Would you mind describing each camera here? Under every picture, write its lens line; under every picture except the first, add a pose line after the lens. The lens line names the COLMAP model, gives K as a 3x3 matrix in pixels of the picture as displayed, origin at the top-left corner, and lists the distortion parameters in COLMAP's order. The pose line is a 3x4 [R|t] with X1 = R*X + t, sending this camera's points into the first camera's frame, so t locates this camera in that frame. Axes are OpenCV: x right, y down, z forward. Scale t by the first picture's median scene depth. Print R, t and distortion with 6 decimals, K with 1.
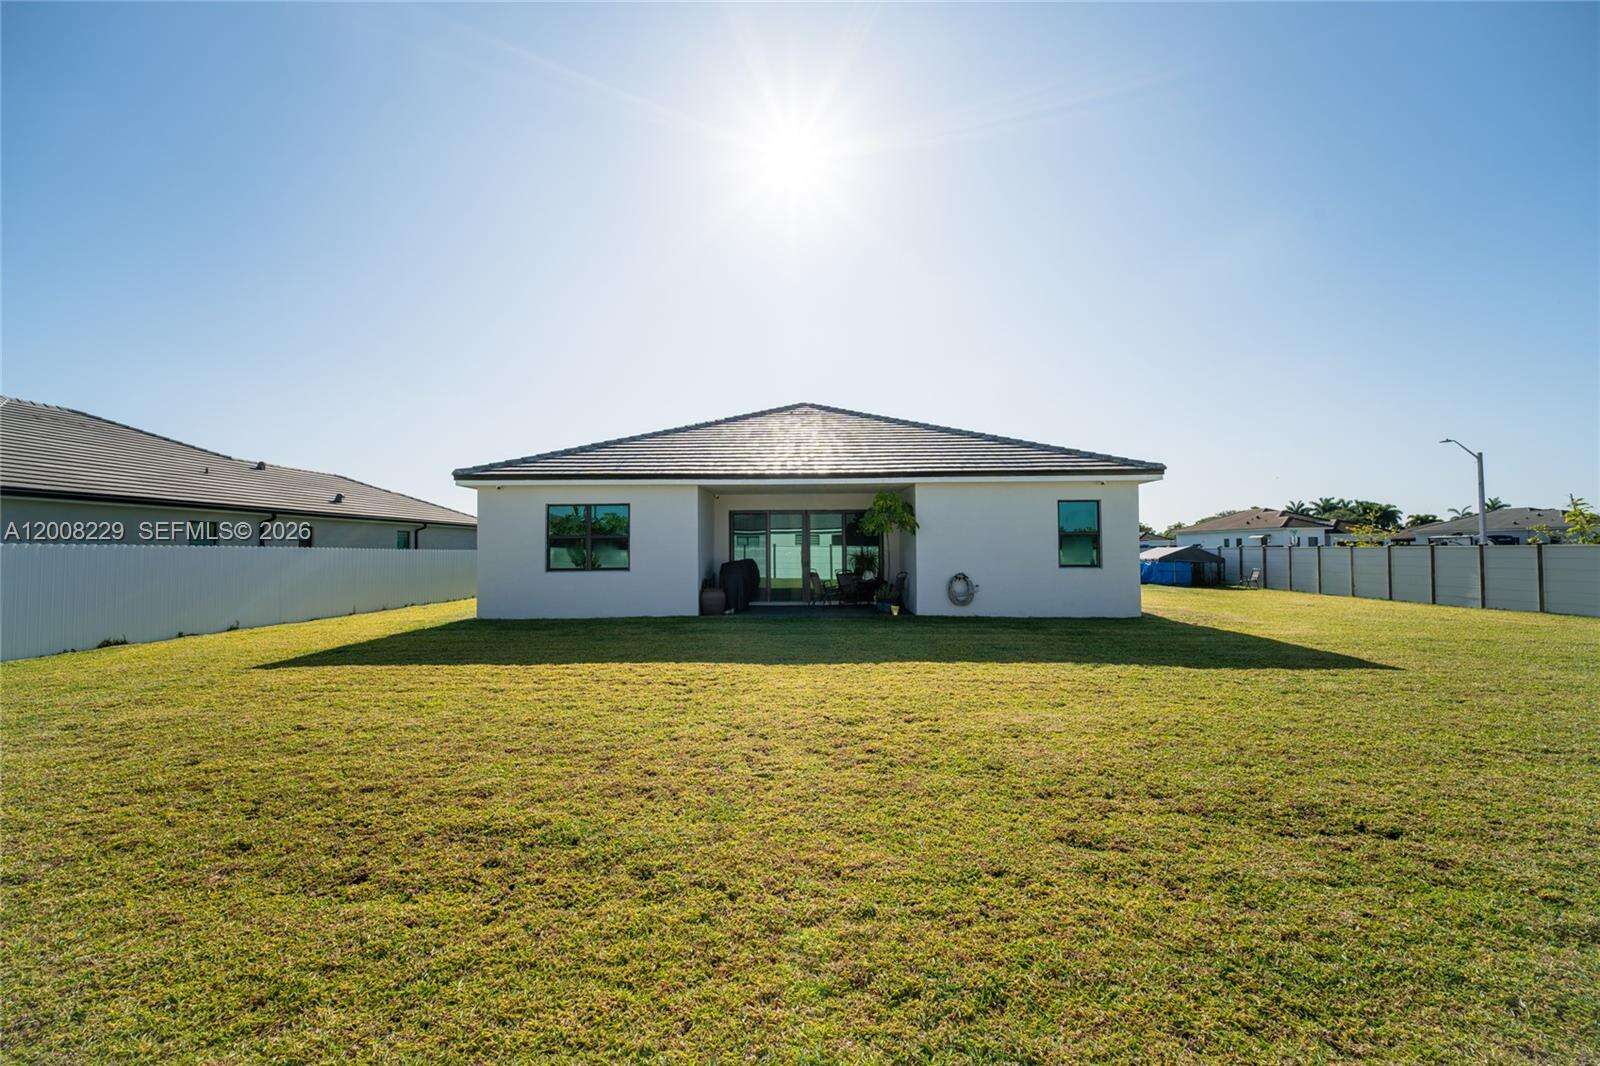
lens RADIAL K [[661.6, 0, 800.0], [0, 661.6, 533.0], [0, 0, 1]] dist [0.010998, -0.016977]
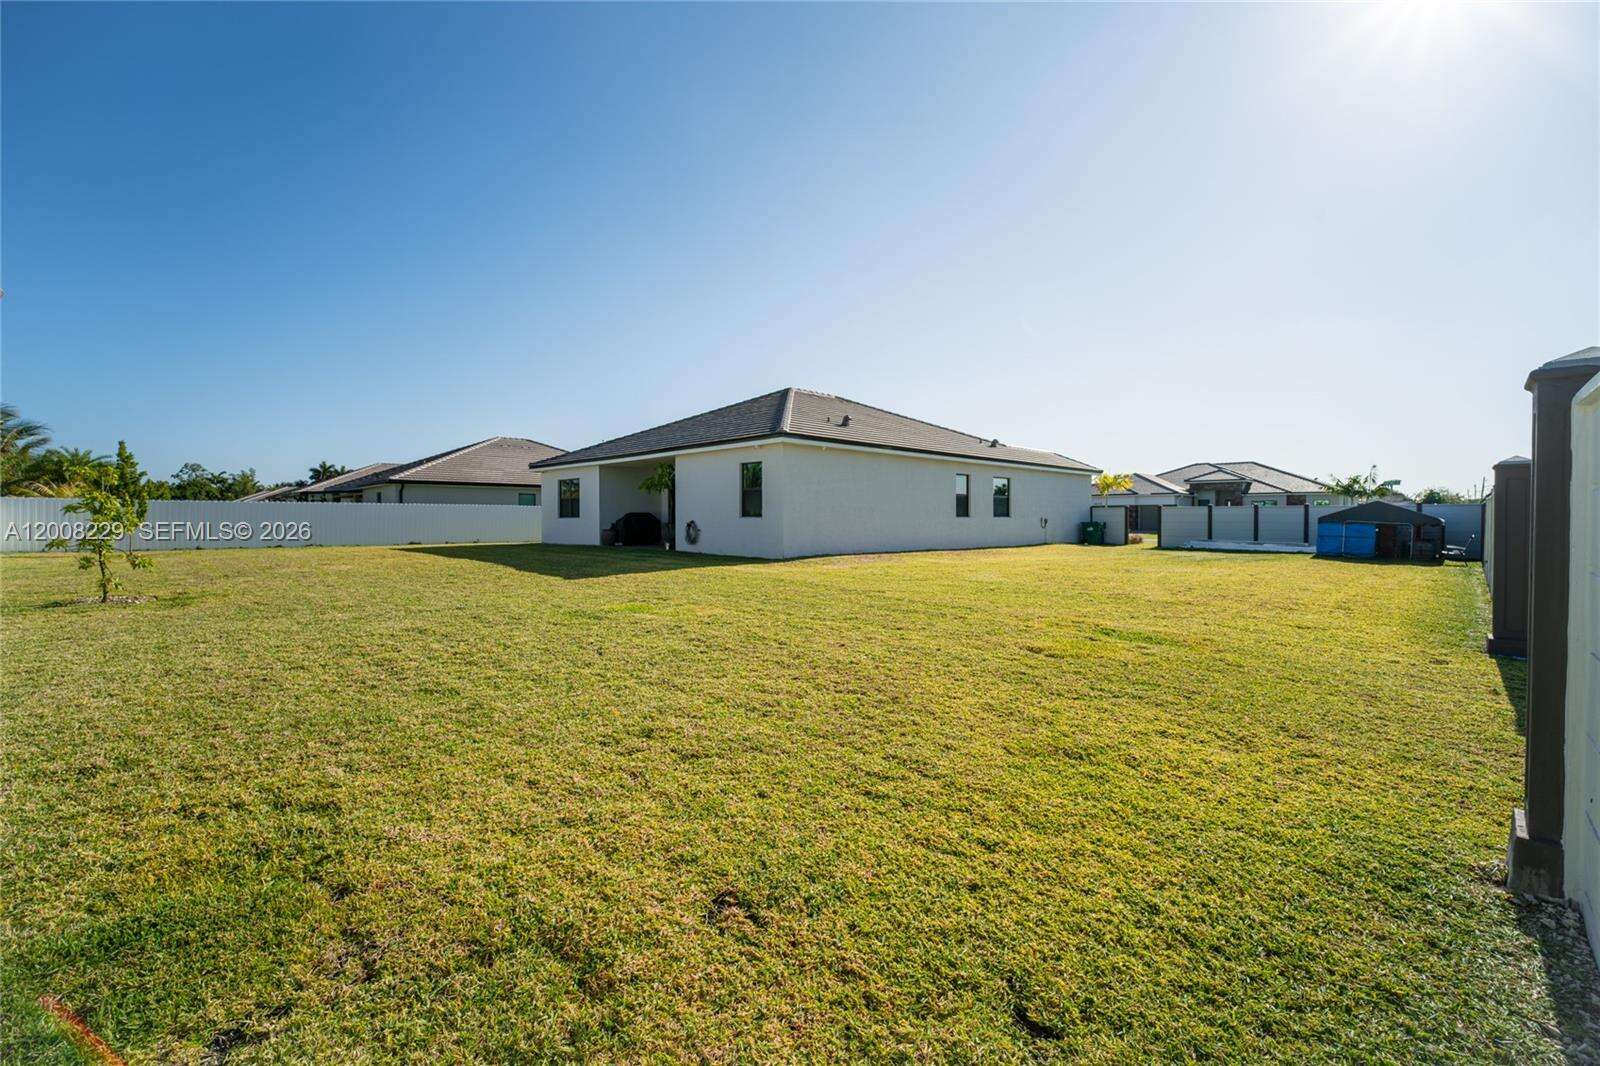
lens RADIAL K [[661.6, 0, 800.0], [0, 661.6, 533.0], [0, 0, 1]] dist [0.010998, -0.016977]
pose [[0.705268, 0.025458, -0.708484, 1.361845], [0.013152, 0.998713, 0.048979, 0.023203], [0.708819, -0.043861, 0.704026, 0.196230]]
